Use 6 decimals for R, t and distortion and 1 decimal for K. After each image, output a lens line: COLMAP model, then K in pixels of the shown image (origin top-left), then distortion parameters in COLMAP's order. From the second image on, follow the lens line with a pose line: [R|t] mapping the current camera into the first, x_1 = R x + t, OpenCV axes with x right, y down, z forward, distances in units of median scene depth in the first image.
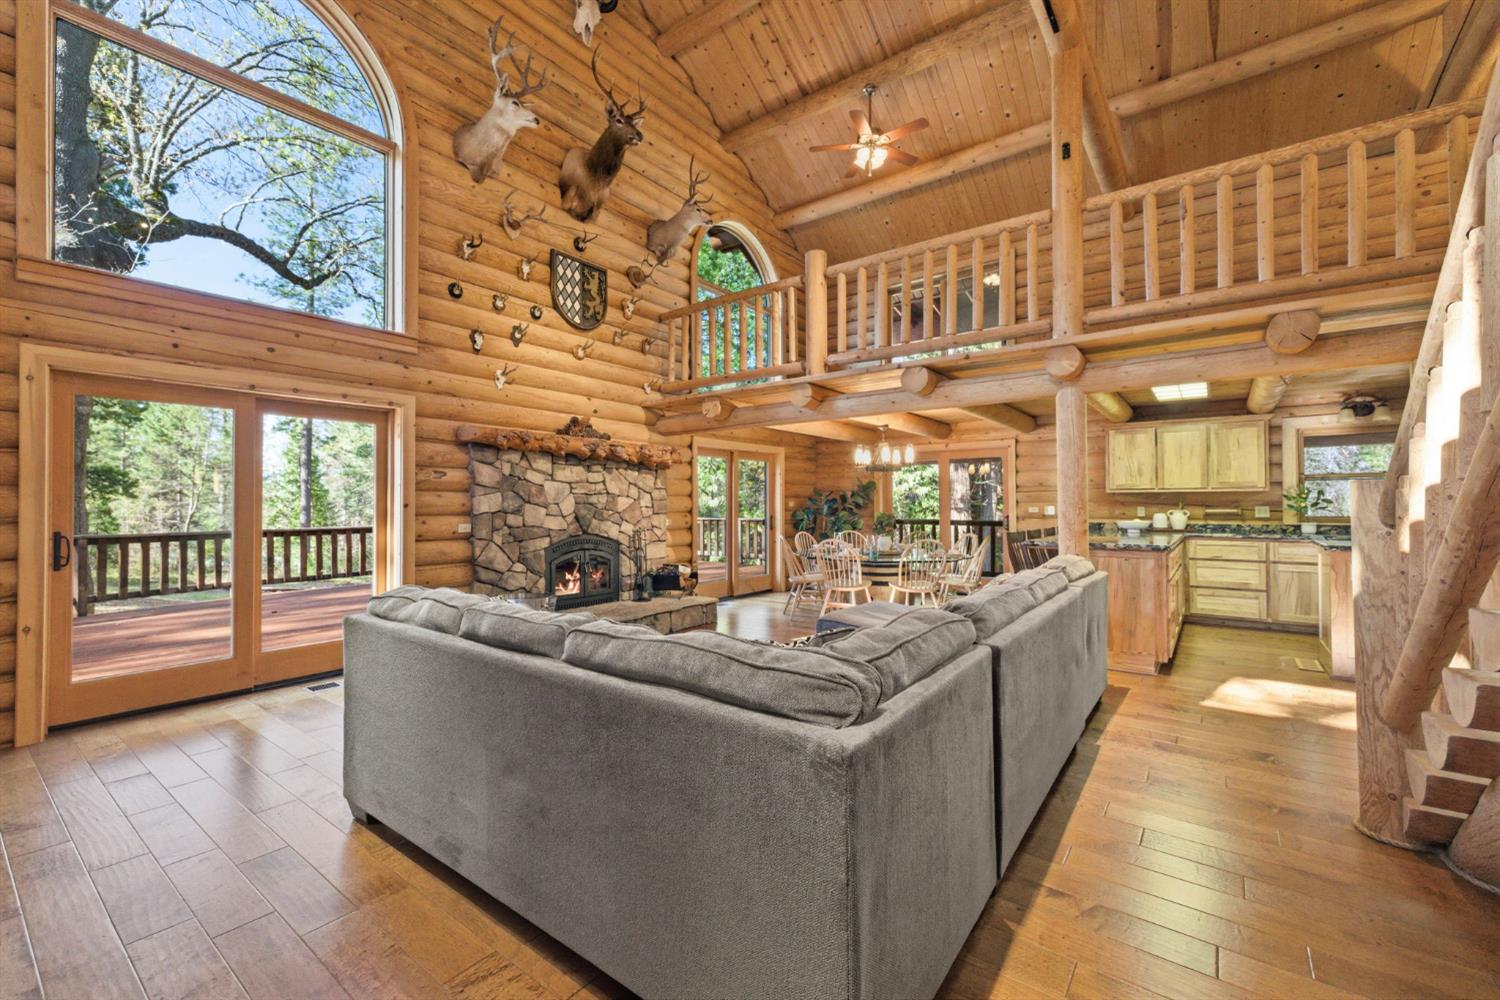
lens RADIAL K [[621.8, 0, 757.9], [0, 621.8, 502.5], [0, 0, 1]] dist [0.006057, -0.001033]
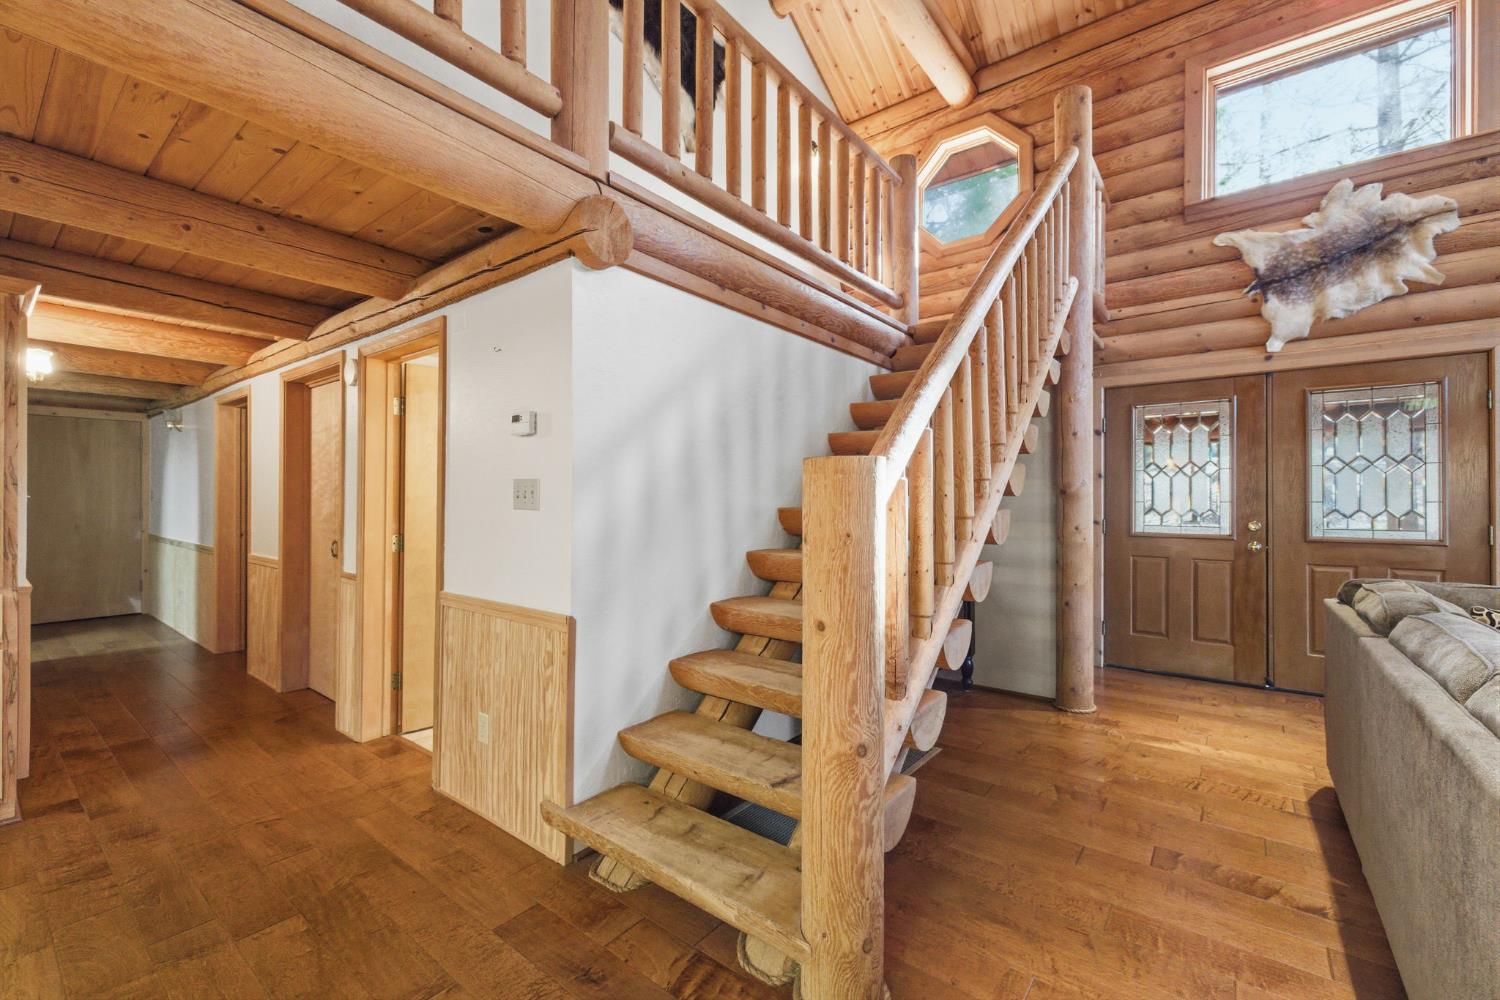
lens RADIAL K [[621.8, 0, 750.6], [0, 621.8, 500.6], [0, 0, 1]] dist [0.006057, -0.001033]
pose [[-0.999527, 0.000842, 0.030730, 0.413339], [0.000910, 0.999997, 0.002183, 0.001862], [-0.030729, 0.002210, -0.999525, 0.626413]]
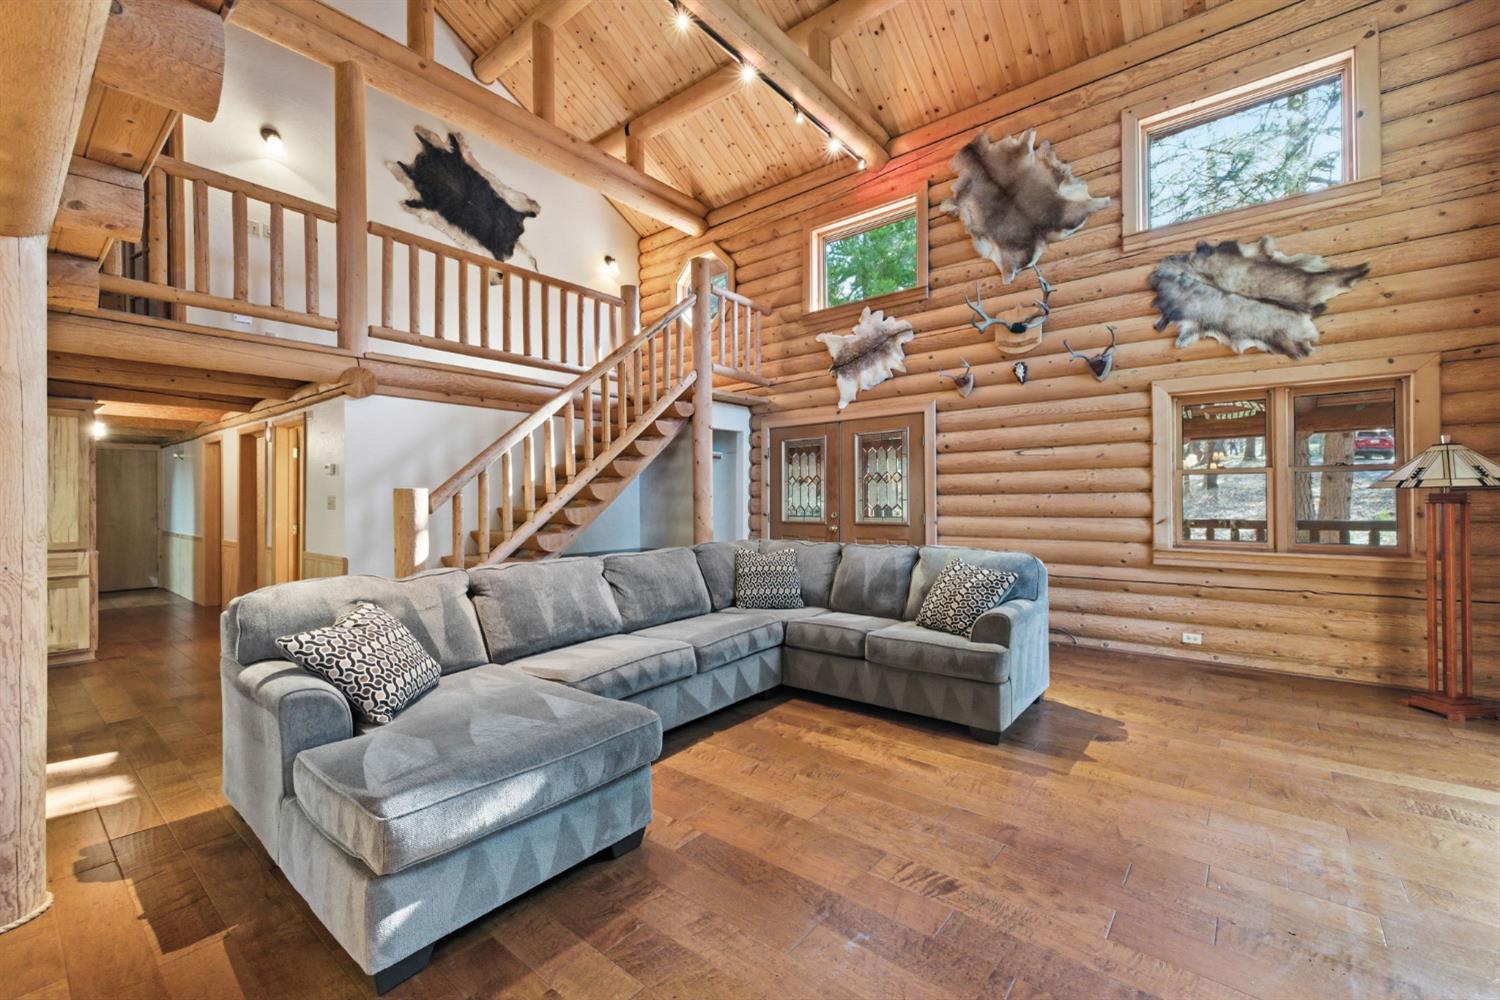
lens RADIAL K [[621.8, 0, 751.8], [0, 621.8, 500.1], [0, 0, 1]] dist [0.006057, -0.001033]
pose [[-0.998837, 0.010993, 0.046937, -0.003908], [0.010991, 0.999940, -0.000310, 0.002368], [-0.046937, 0.000206, -0.998898, 1.017071]]
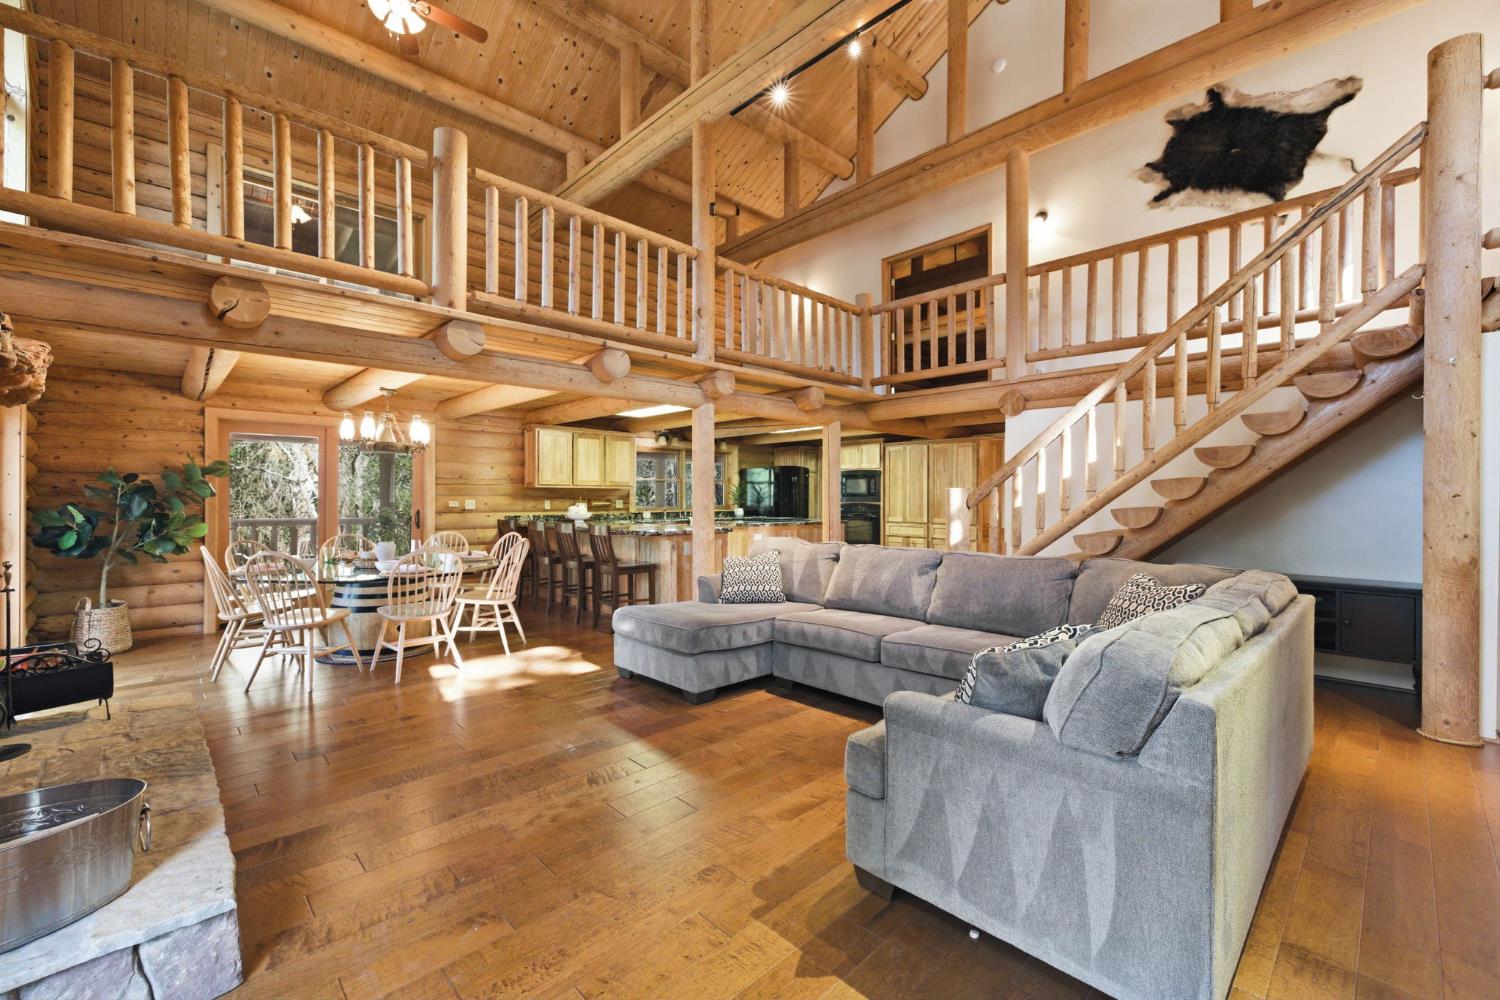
lens RADIAL K [[621.8, 0, 753.2], [0, 621.8, 498.2], [0, 0, 1]] dist [0.006057, -0.001033]
pose [[0.164829, 0.002014, 0.986320, -0.498034], [-0.005372, 0.999985, -0.001144, 0.002242], [-0.986308, -0.005109, 0.164837, 0.514301]]
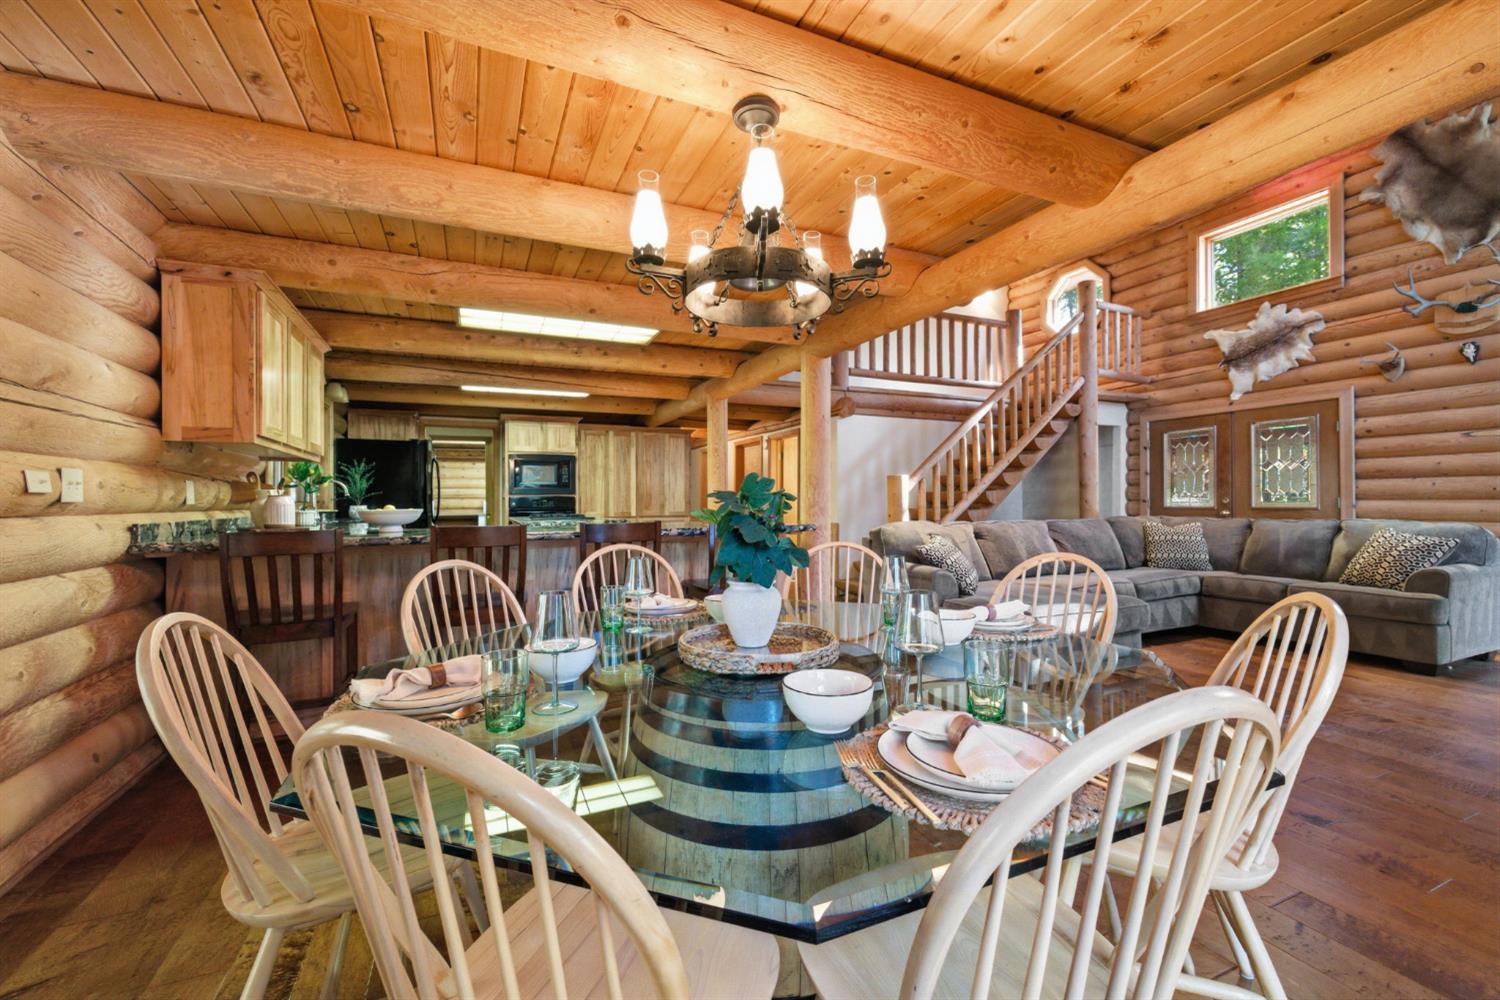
lens RADIAL K [[621.8, 0, 754.3], [0, 621.8, 497.2], [0, 0, 1]] dist [0.006057, -0.001033]
pose [[-0.874397, 0.011002, 0.485087, 0.104070], [0.007724, 0.999932, -0.008756, 0.026956], [-0.485150, -0.003909, -0.874422, 1.355081]]
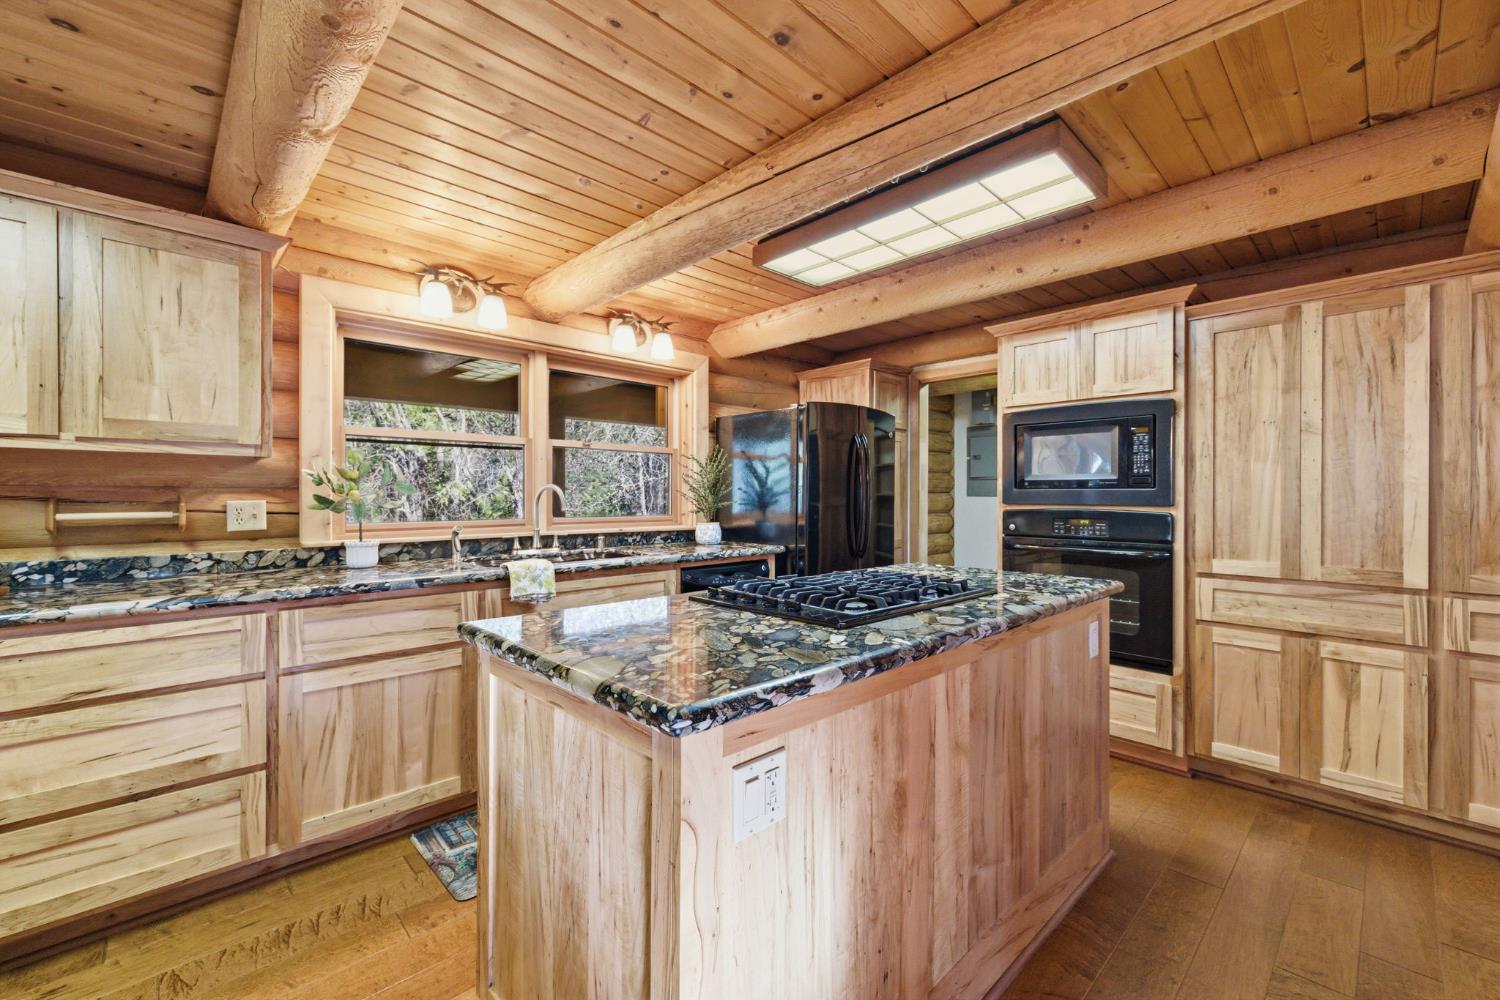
lens RADIAL K [[621.8, 0, 751.3], [0, 621.8, 493.9], [0, 0, 1]] dist [0.006057, -0.001033]
pose [[0.170134, 0.005963, 0.985403, 0.521988], [-0.004722, 0.999975, -0.005236, 0.003013], [-0.985410, -0.003762, 0.170158, 0.676952]]
